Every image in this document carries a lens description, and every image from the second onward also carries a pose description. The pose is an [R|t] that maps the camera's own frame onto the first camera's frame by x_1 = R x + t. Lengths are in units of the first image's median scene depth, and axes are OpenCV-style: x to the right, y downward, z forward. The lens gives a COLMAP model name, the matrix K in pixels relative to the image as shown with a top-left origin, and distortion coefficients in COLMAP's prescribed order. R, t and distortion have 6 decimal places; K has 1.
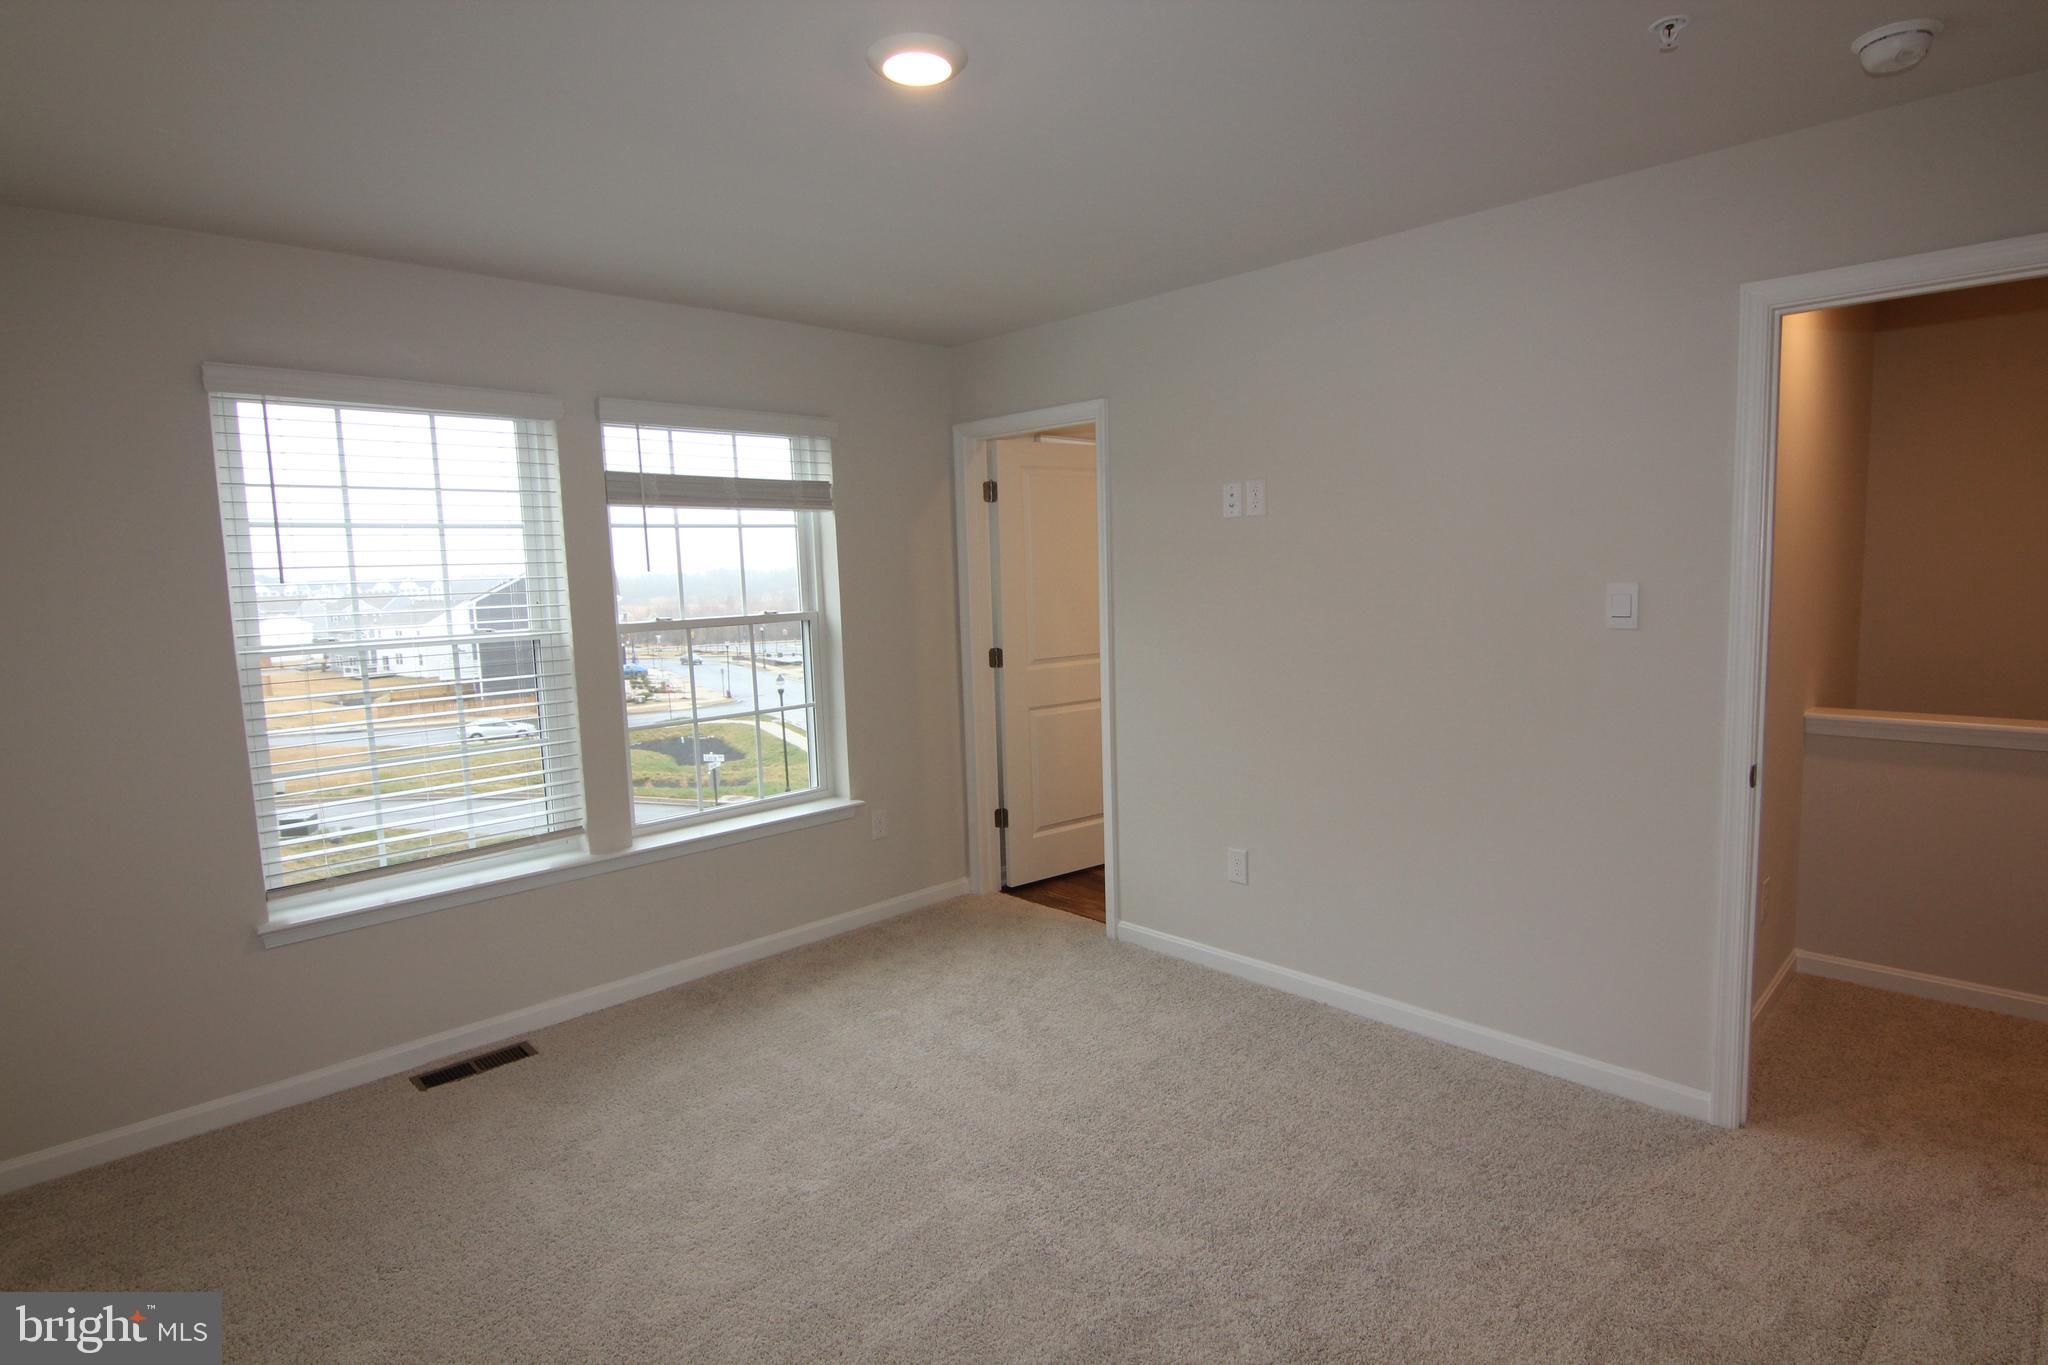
lens RADIAL K [[1046.8, 0, 1043.2], [0, 1046.8, 678.2], [0, 0, 1]] dist [0.001801, -0.017486]
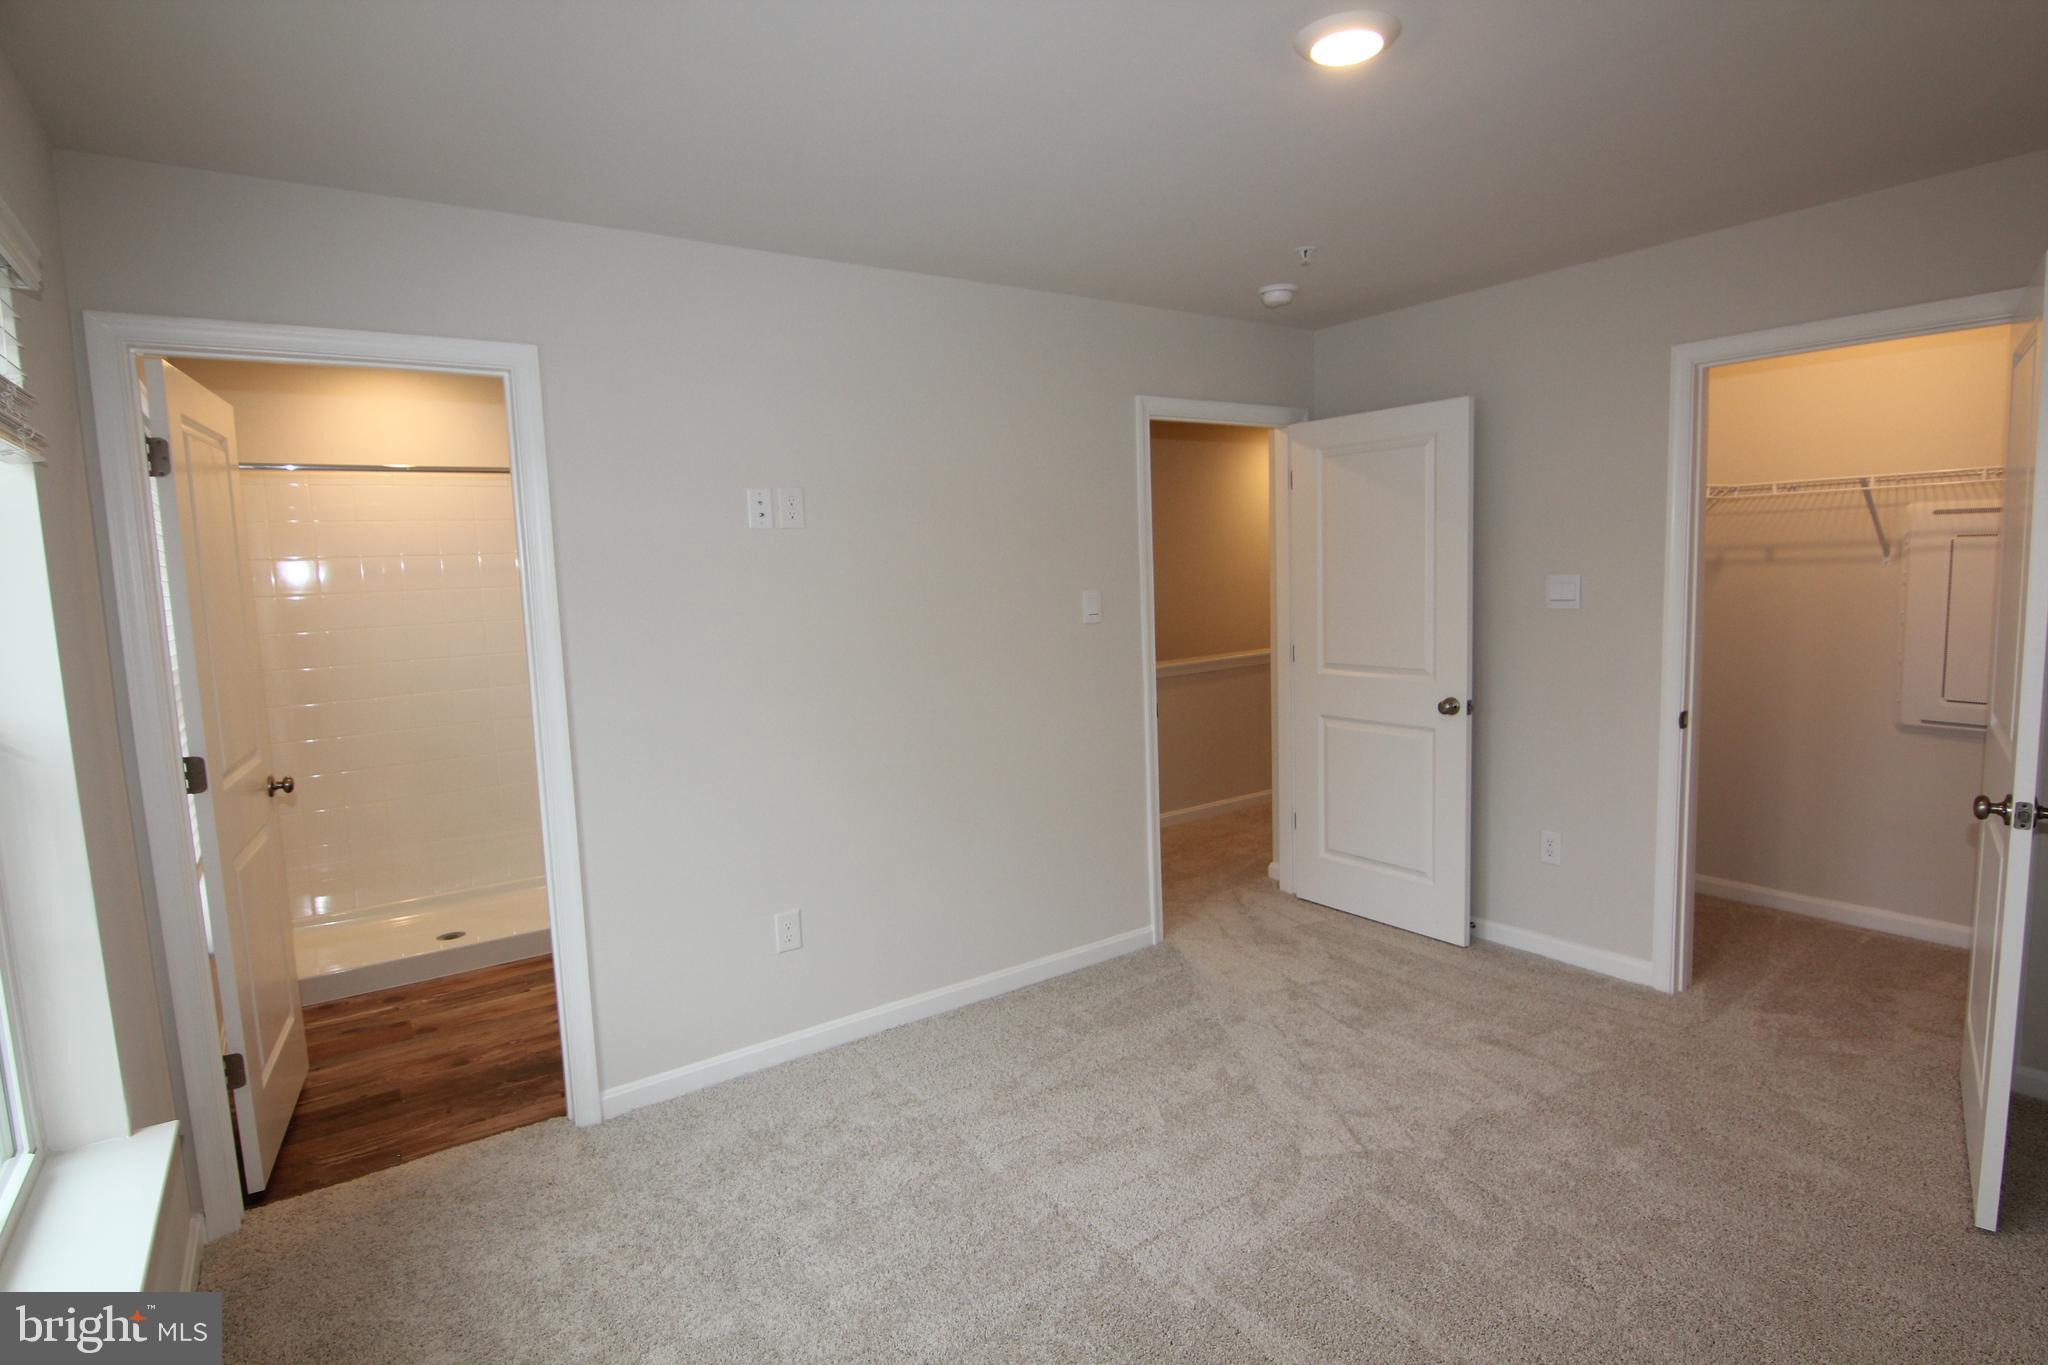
lens RADIAL K [[1046.8, 0, 1043.2], [0, 1046.8, 678.2], [0, 0, 1]] dist [0.001801, -0.017486]
pose [[0.150796, -0.085606, 0.984851, -0.641037], [0.137524, 0.988373, 0.064855, -0.056372], [-0.978952, 0.125660, 0.160815, 0.653656]]
